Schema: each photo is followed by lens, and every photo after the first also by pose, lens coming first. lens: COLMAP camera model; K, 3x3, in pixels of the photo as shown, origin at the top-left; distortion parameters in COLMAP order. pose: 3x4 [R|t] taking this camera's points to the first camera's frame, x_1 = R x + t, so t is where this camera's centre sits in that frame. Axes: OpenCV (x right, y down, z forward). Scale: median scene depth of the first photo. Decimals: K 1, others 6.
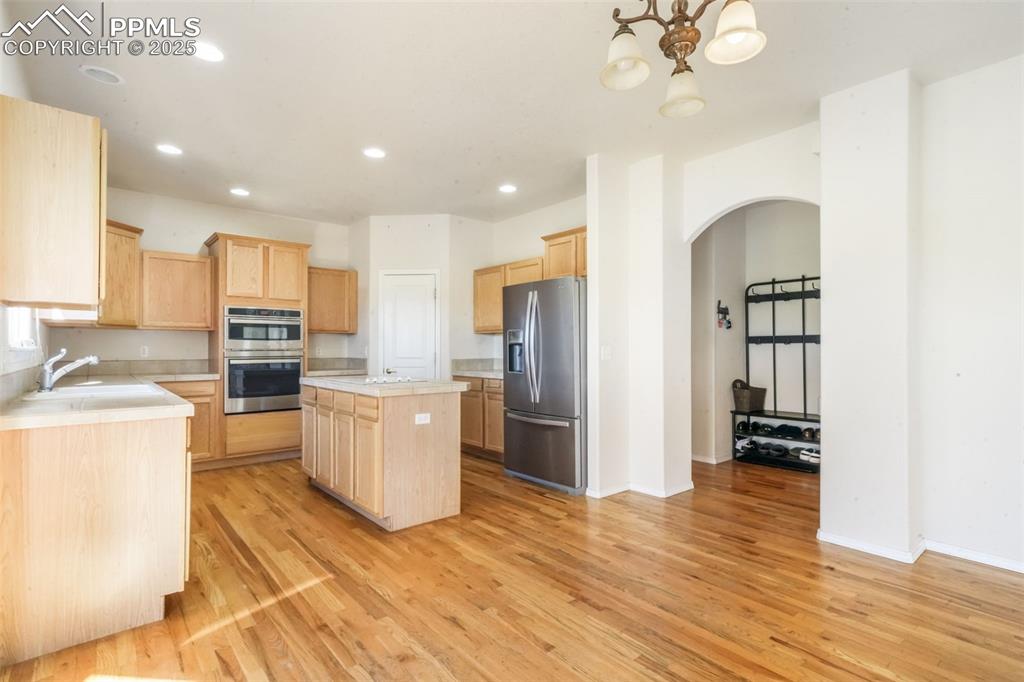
lens RADIAL K [[493.9, 0, 505.5], [0, 493.9, 344.1], [0, 0, 1]] dist [0.023787, 0.000486]
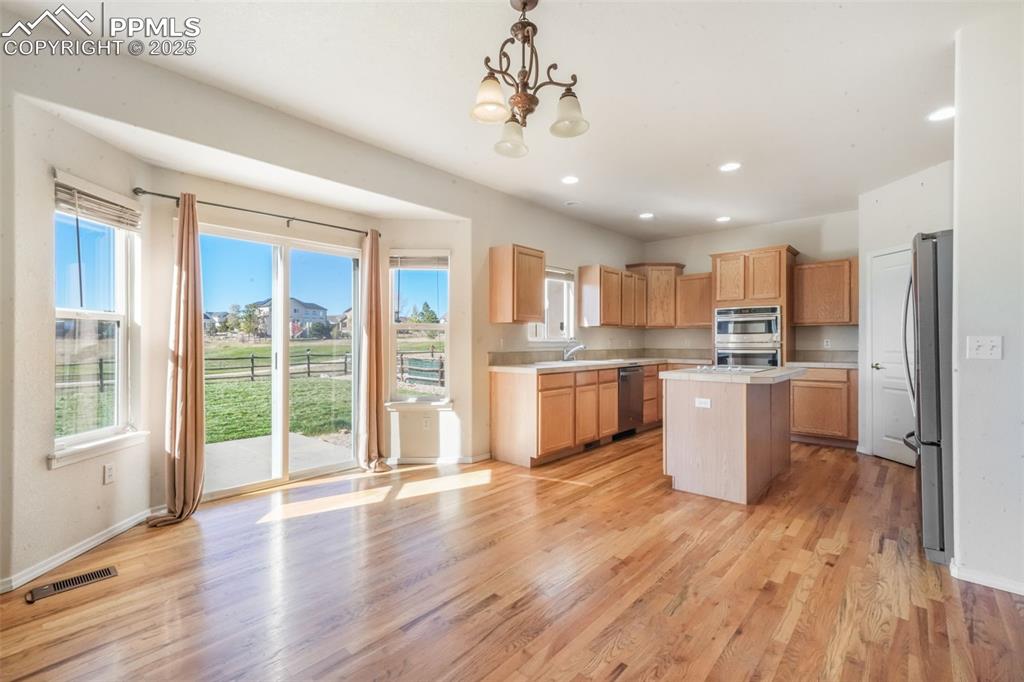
lens RADIAL K [[452.0, 0, 510.8], [0, 452.0, 342.6], [0, 0, 1]] dist [0.002237, 0.000697]
pose [[0.146630, 0.001097, -0.989191, 0.543661], [0.011258, 0.999933, 0.002778, 0.003541], [0.989127, -0.011543, 0.146608, 0.287385]]
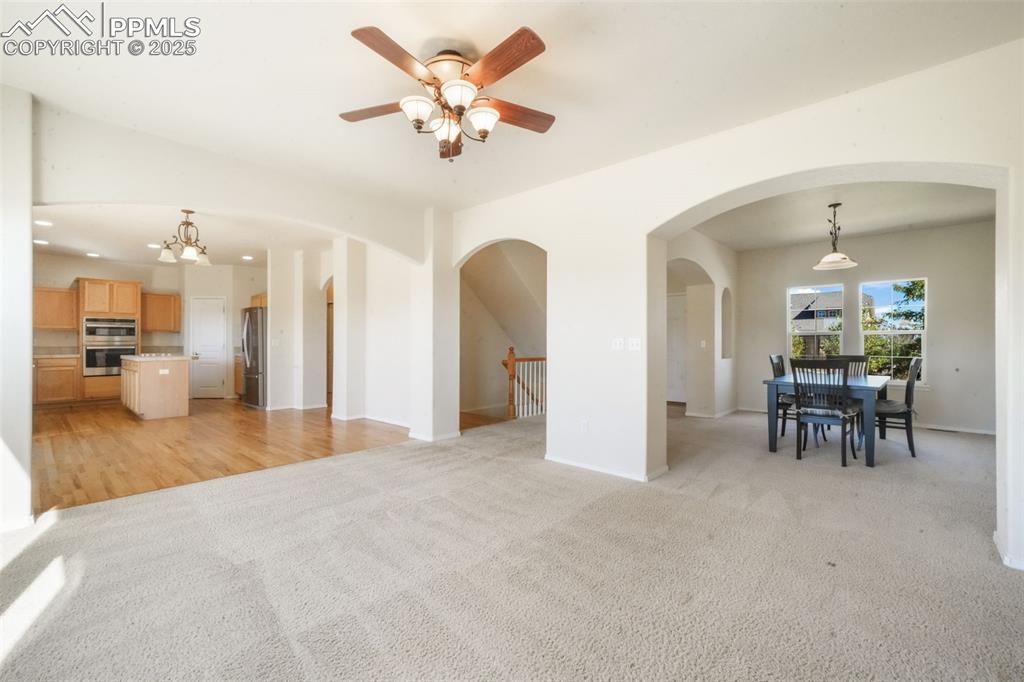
lens RADIAL K [[434.3, 0, 509.4], [0, 434.3, 343.1], [0, 0, 1]] dist [0.002839, 0.000256]
pose [[0.989914, 0.000238, 0.141669, 0.761573], [-0.002113, 0.999912, 0.013079, -0.005653], [-0.141653, -0.013246, 0.989828, -0.810585]]
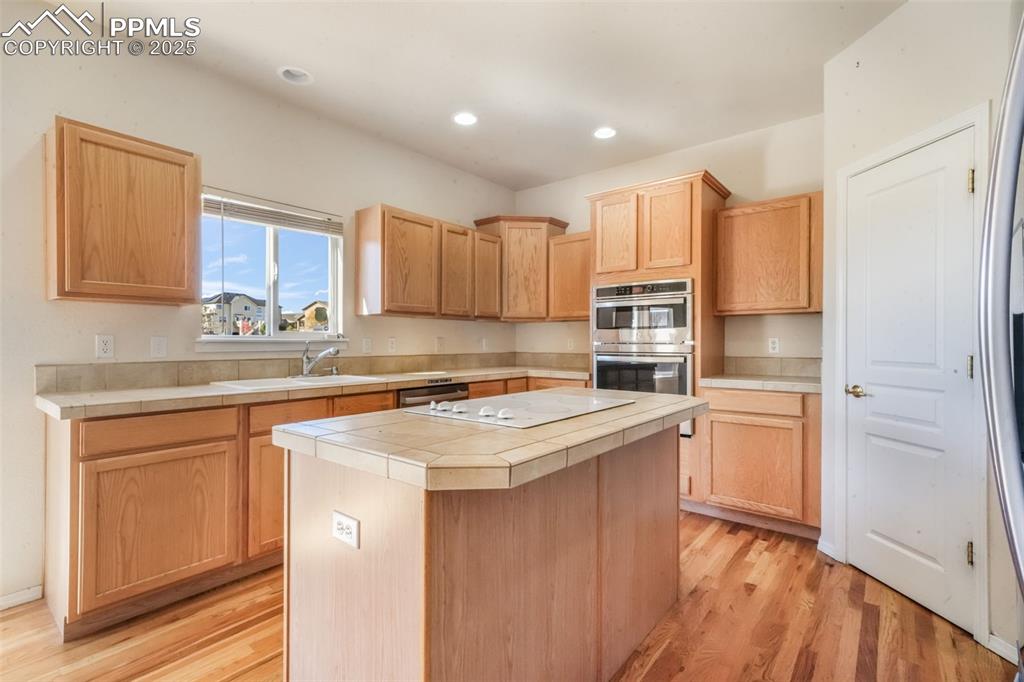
lens RADIAL K [[467.1, 0, 512.5], [0, 467.1, 345.0], [0, 0, 1]] dist [0.006027, 0.000442]
pose [[0.200185, 0.005295, -0.979744, 0.135619], [0.009245, 0.999931, 0.007293, 0.008657], [0.979714, -0.010517, 0.200122, 0.724986]]
